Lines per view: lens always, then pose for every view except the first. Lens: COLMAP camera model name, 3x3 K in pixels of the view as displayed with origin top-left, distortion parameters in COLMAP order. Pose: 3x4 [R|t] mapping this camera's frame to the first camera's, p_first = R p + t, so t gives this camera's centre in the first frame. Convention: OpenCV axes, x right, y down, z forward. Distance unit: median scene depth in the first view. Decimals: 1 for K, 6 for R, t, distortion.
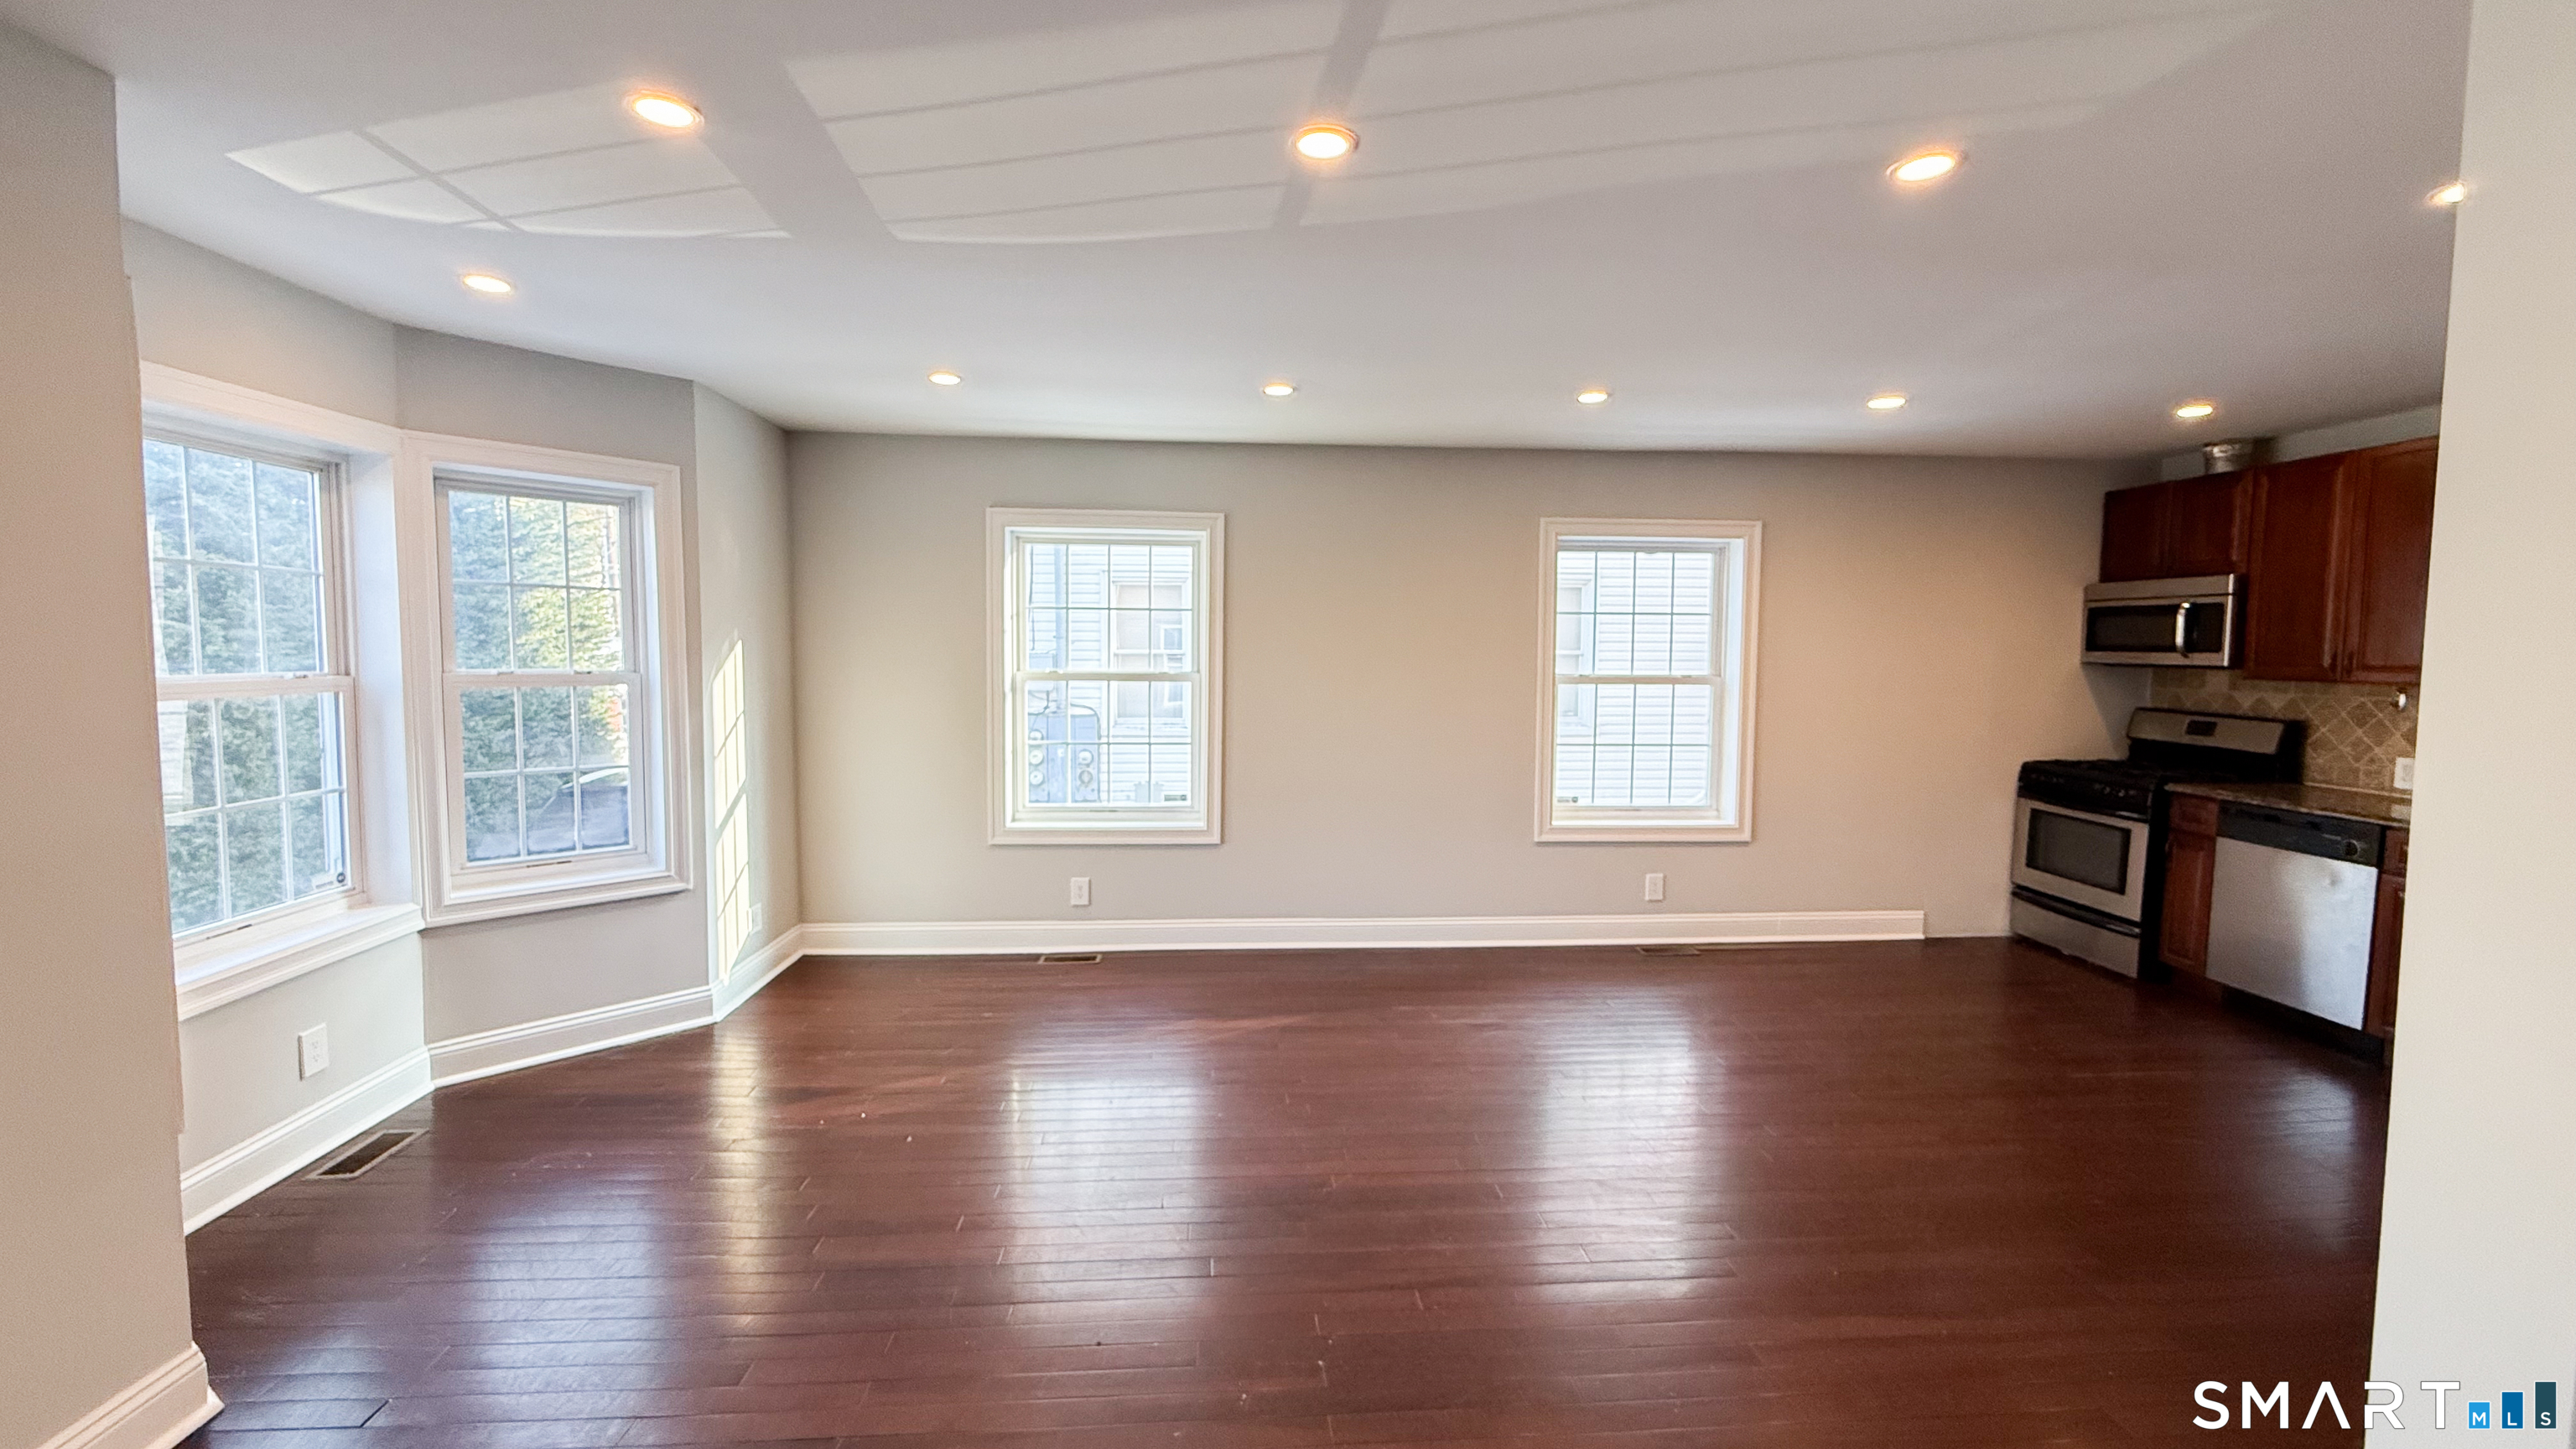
lens RADIAL K [[1030.6, 0, 1279.3], [0, 1030.6, 723.6], [0, 0, 1]] dist [-0.000916, -0.000193]
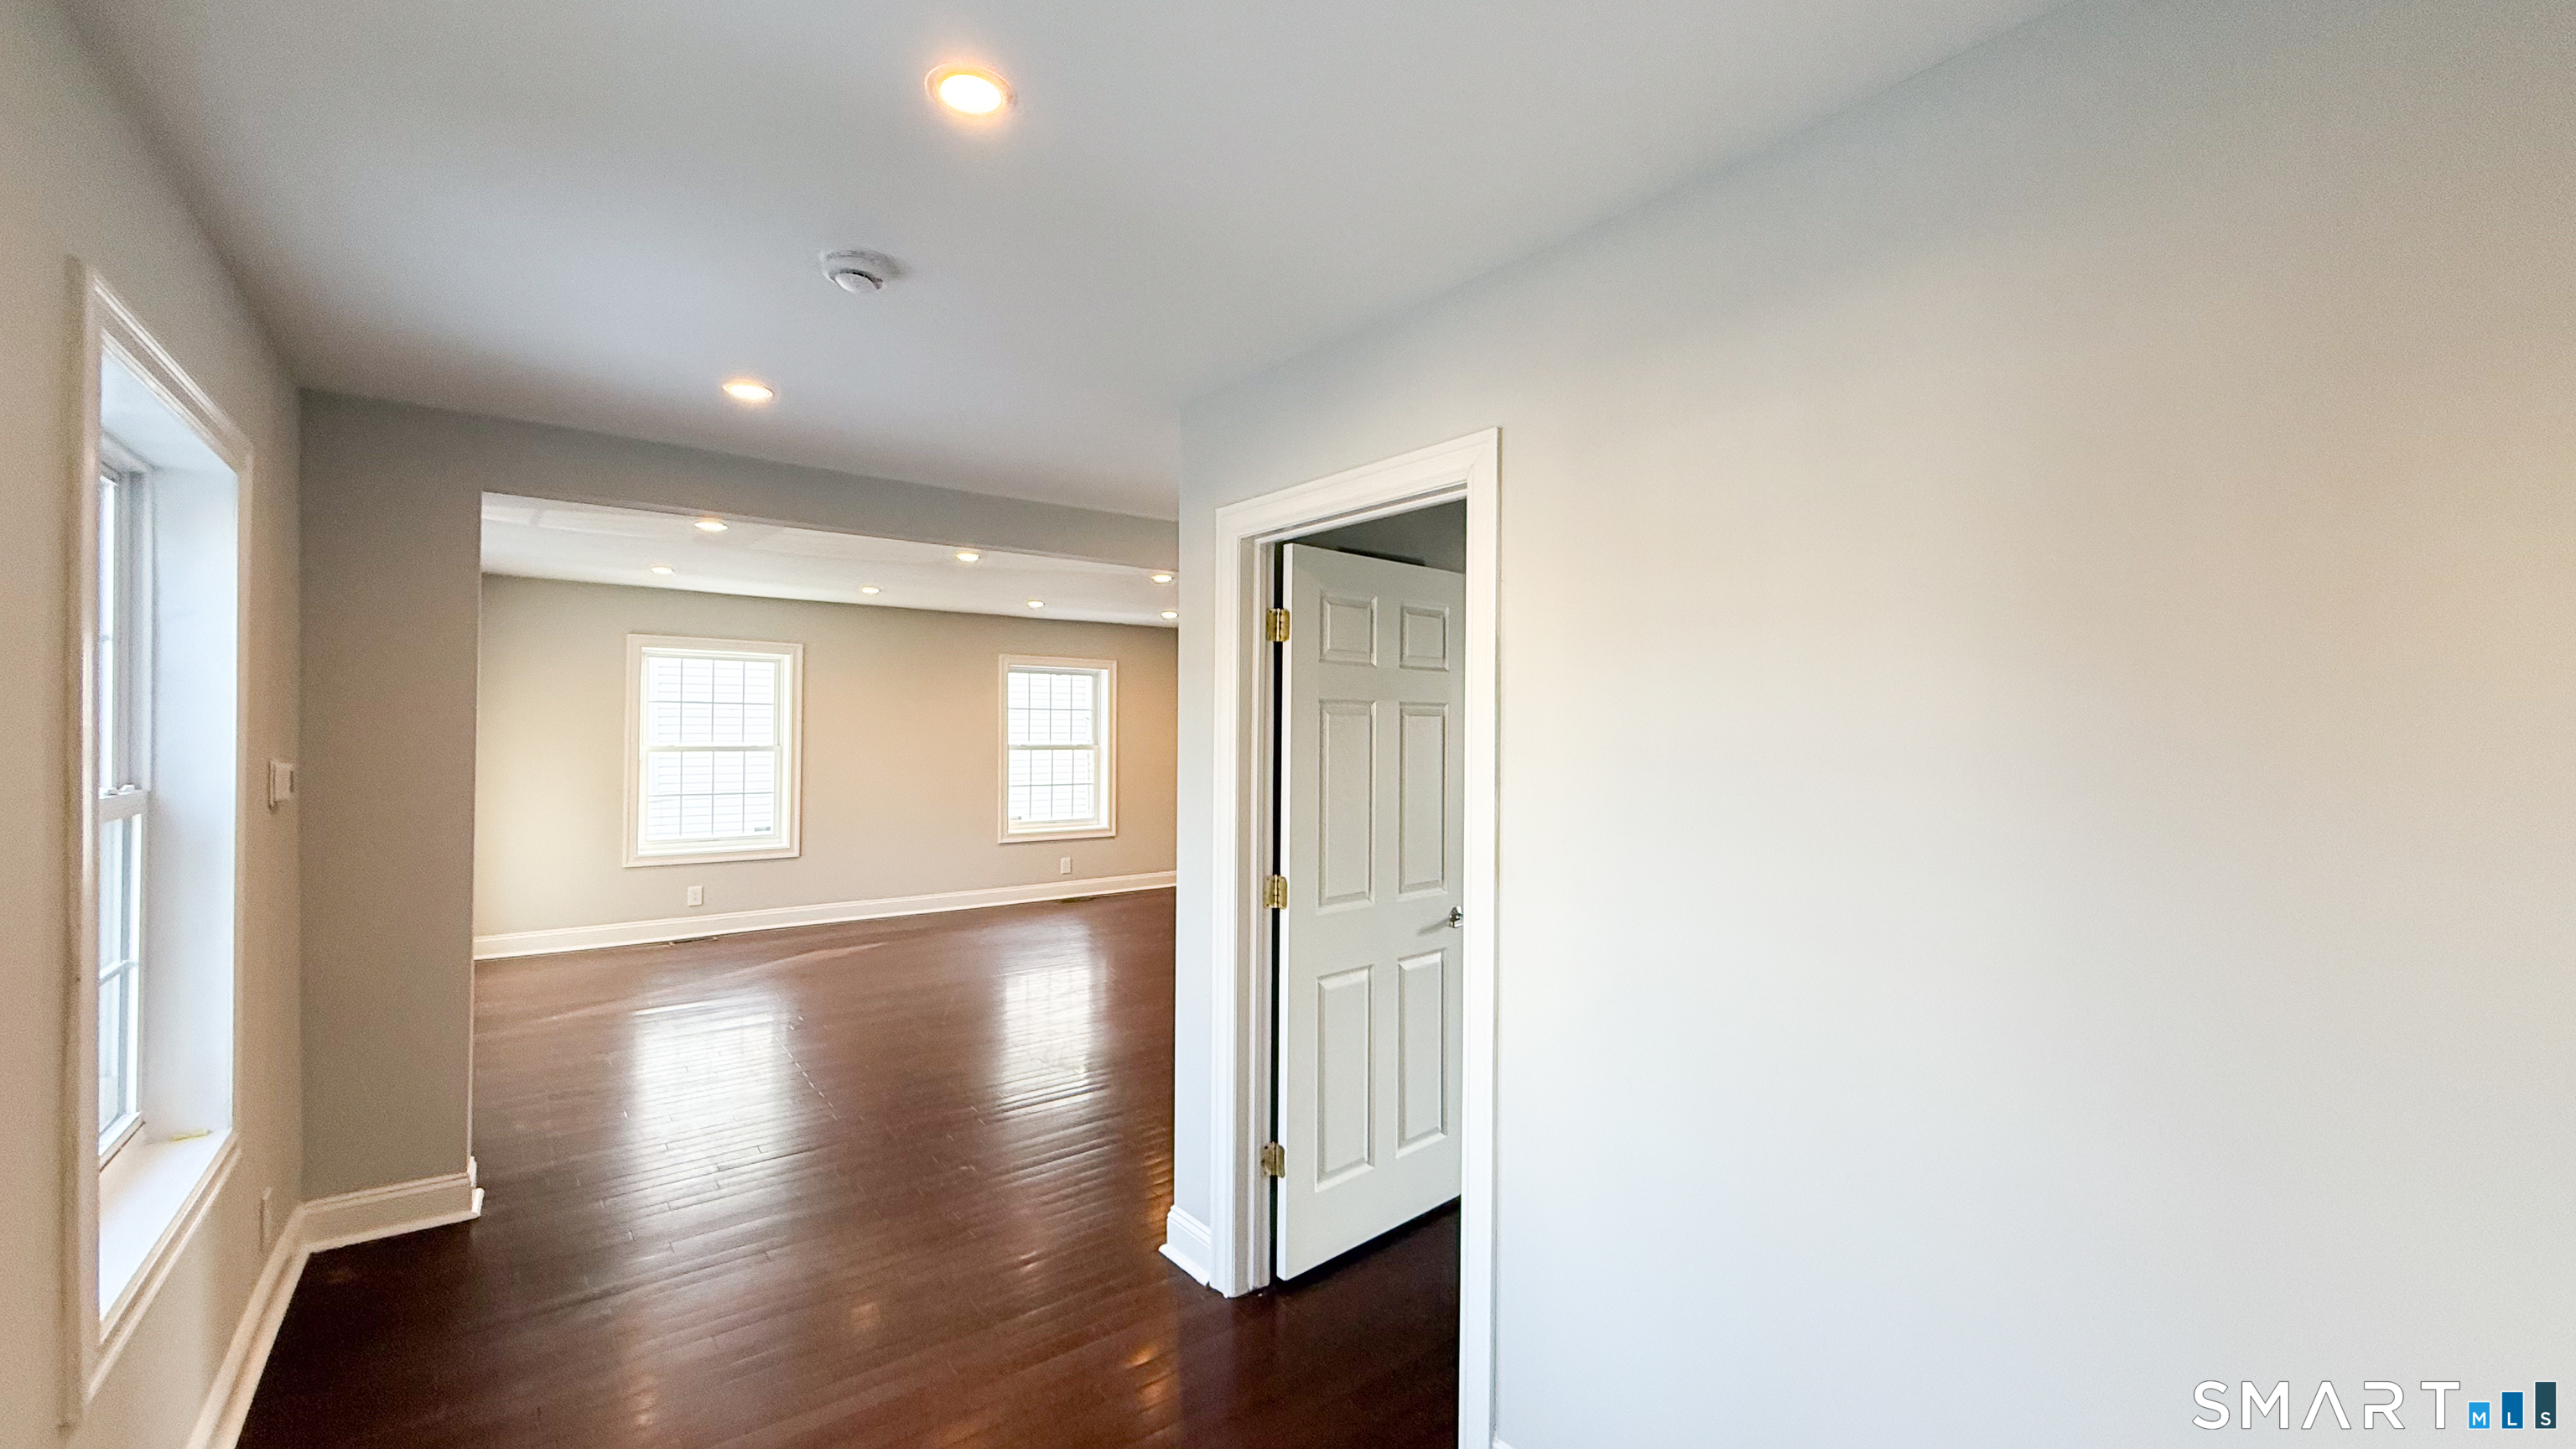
lens RADIAL K [[1030.6, 0, 1286.8], [0, 1030.6, 732.6], [0, 0, 1]] dist [-0.000916, -0.000193]
pose [[0.827520, -0.001948, 0.561433, -0.318551], [0.036532, 0.998062, -0.050383, 0.036376], [-0.560247, 0.062203, 0.825987, -0.692900]]
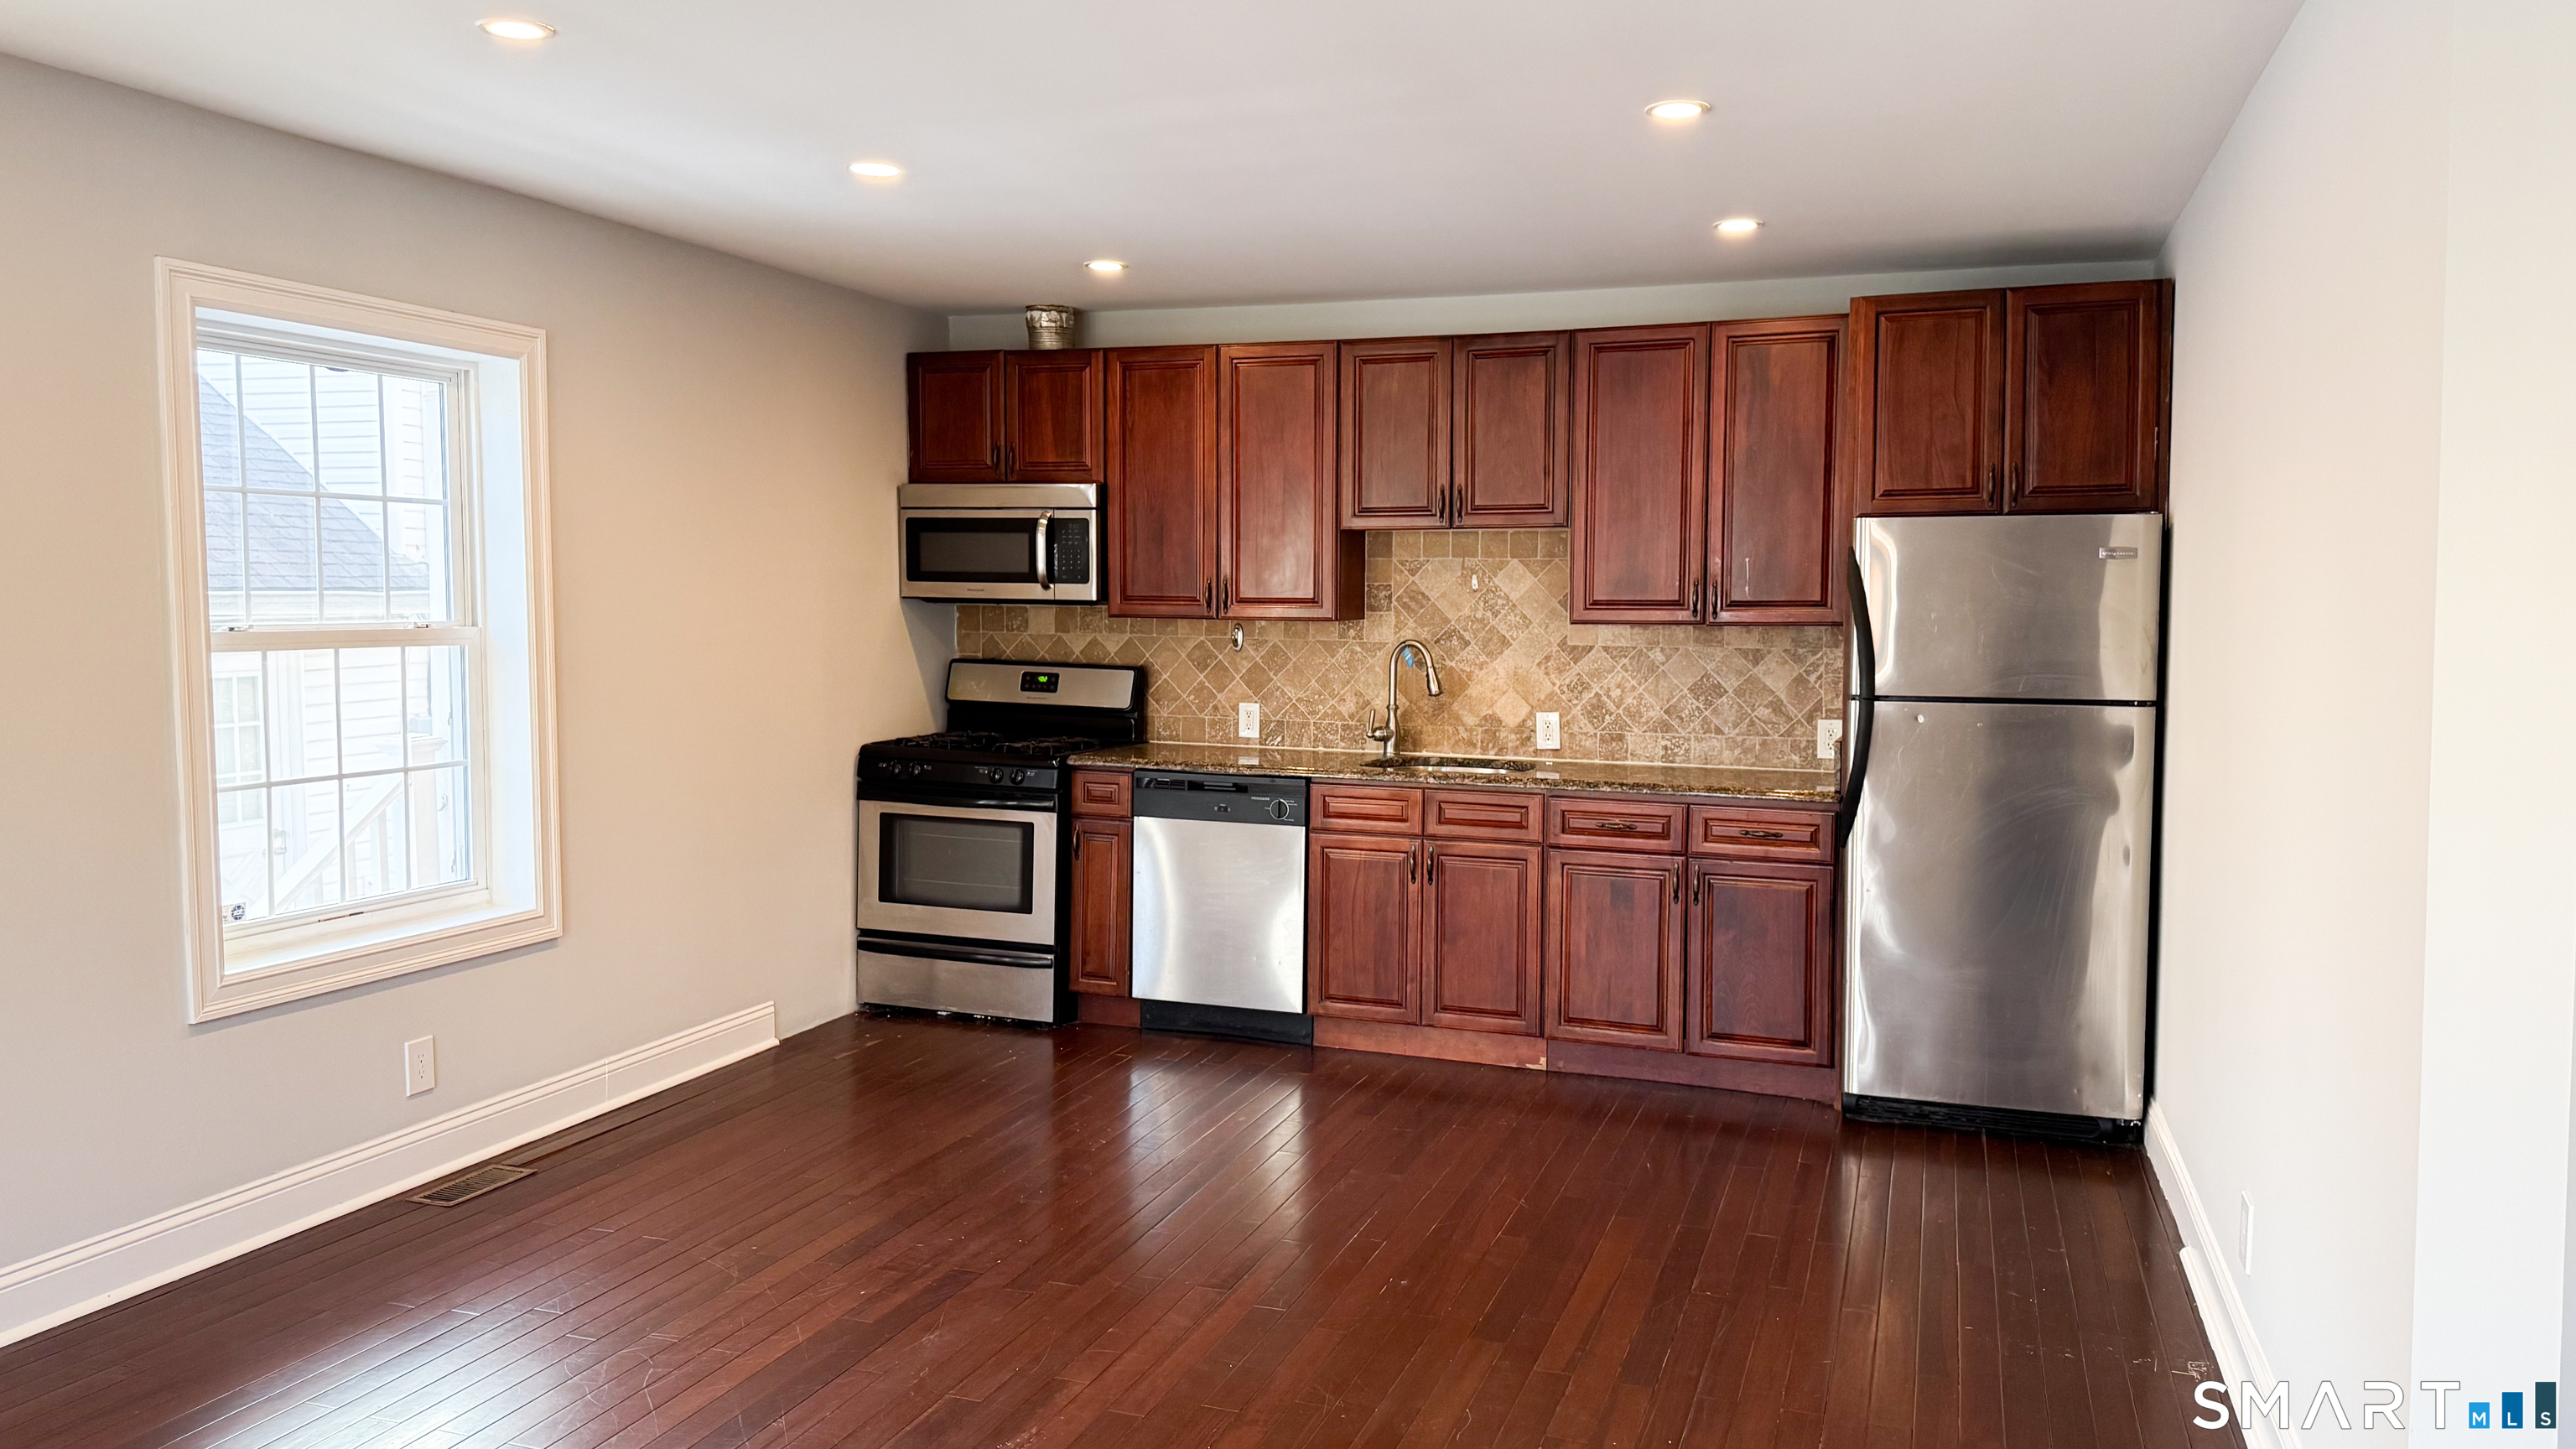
lens RADIAL K [[1832.9, 0, 1304.8], [0, 1832.9, 721.5], [0, 0, 1]] dist [0.087823, -0.044323]
pose [[0.391077, -0.068313, 0.917819, -0.275436], [0.061775, 0.996941, 0.047880, -0.018847], [-0.918282, 0.037973, 0.394101, 0.276832]]
